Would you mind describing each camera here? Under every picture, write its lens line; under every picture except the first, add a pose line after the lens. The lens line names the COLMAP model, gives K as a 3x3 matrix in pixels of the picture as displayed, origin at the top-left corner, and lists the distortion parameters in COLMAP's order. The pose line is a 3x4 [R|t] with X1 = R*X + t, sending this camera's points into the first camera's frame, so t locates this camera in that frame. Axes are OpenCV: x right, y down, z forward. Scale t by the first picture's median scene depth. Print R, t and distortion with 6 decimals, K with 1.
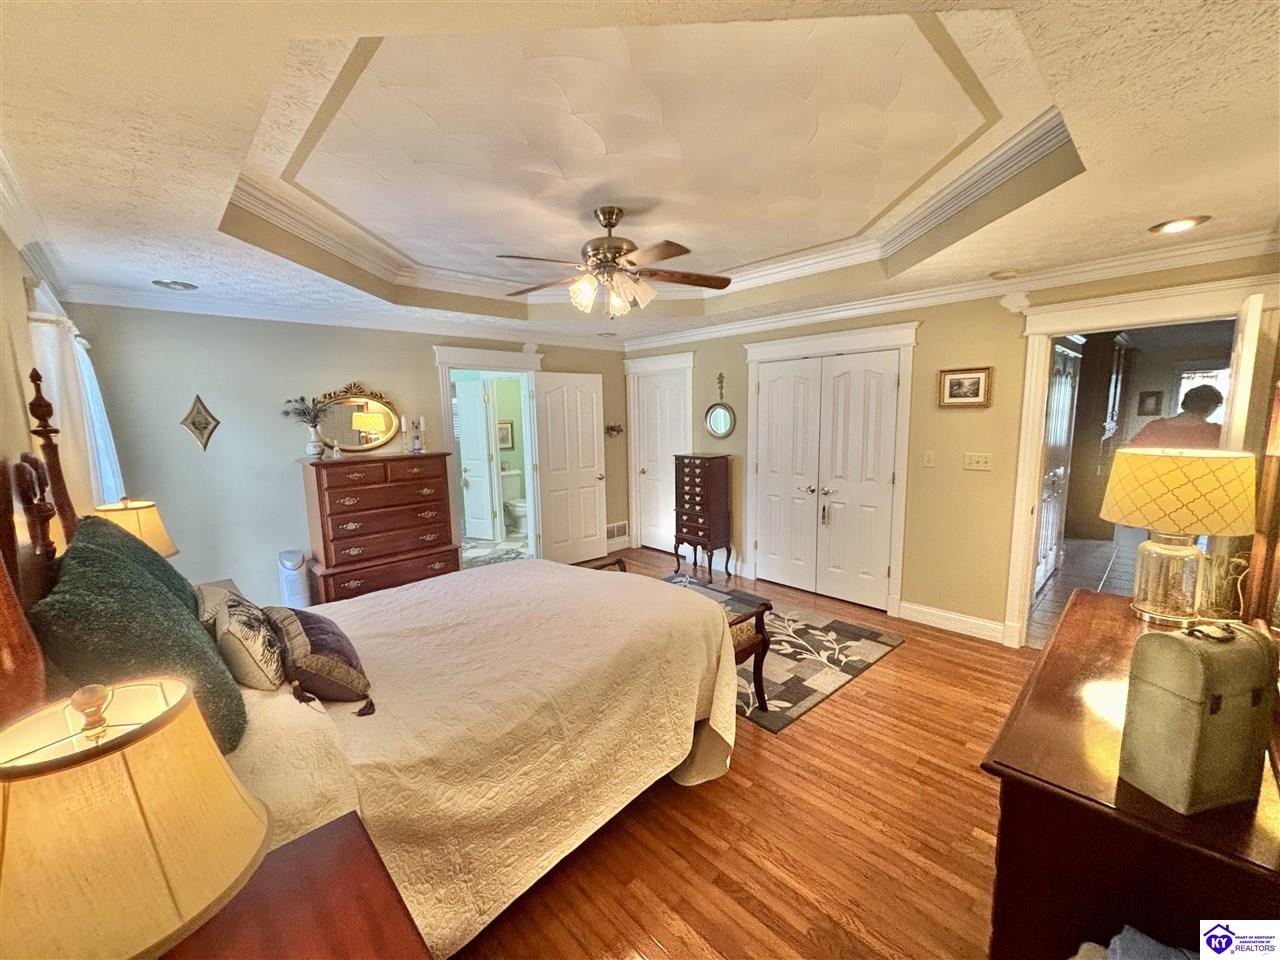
lens RADIAL K [[513.5, 0, 642.3], [0, 513.5, 482.6], [0, 0, 1]] dist [0.002616, -0.003135]
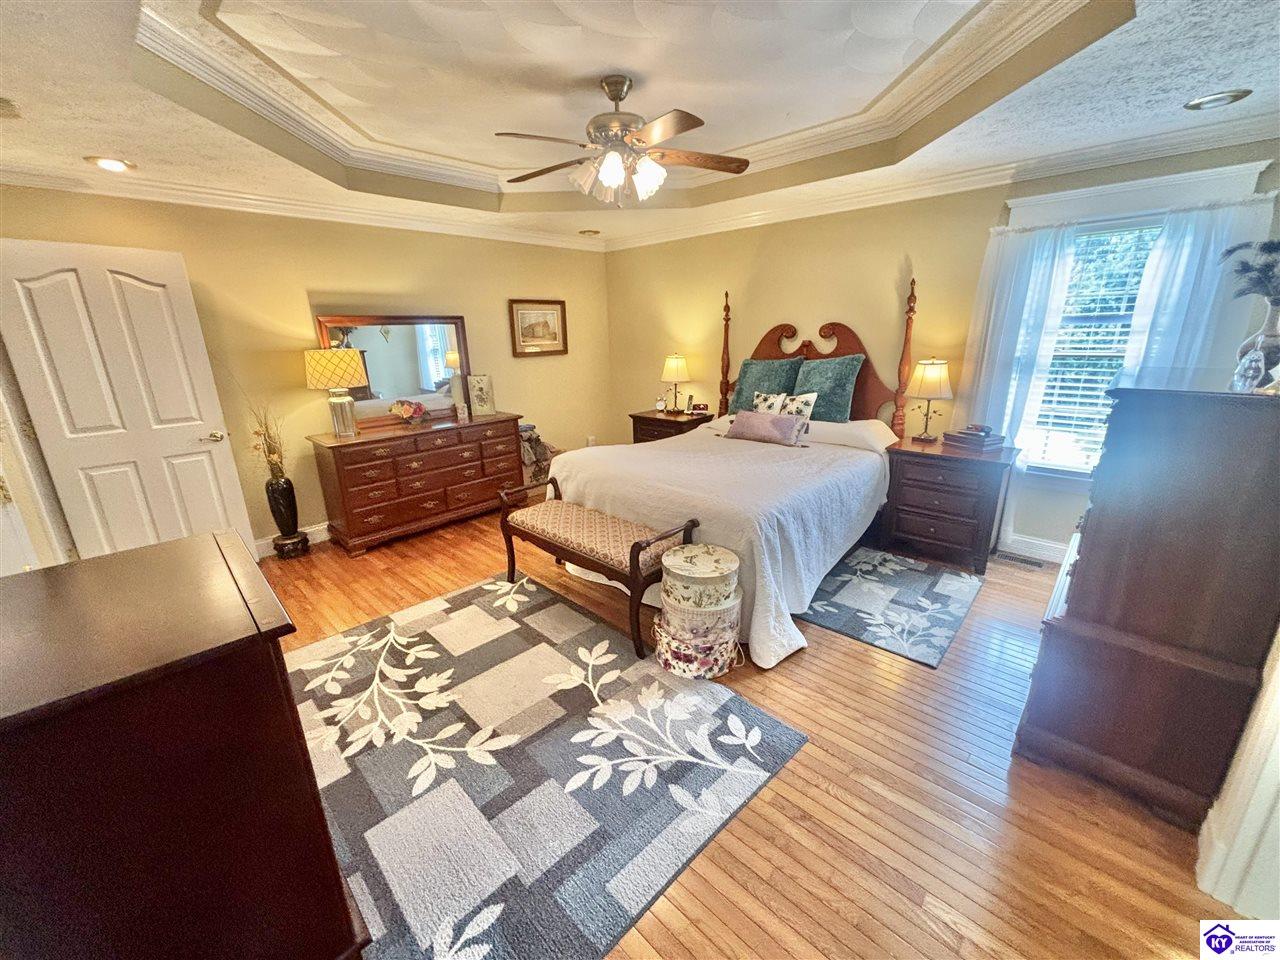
lens RADIAL K [[513.5, 0, 639.4], [0, 513.5, 478.3], [0, 0, 1]] dist [0.002616, -0.003135]
pose [[-0.998148, 0.057289, -0.020464, -0.037309], [0.043754, 0.909777, 0.412785, -0.194525], [0.042266, 0.411125, -0.910598, 1.586837]]
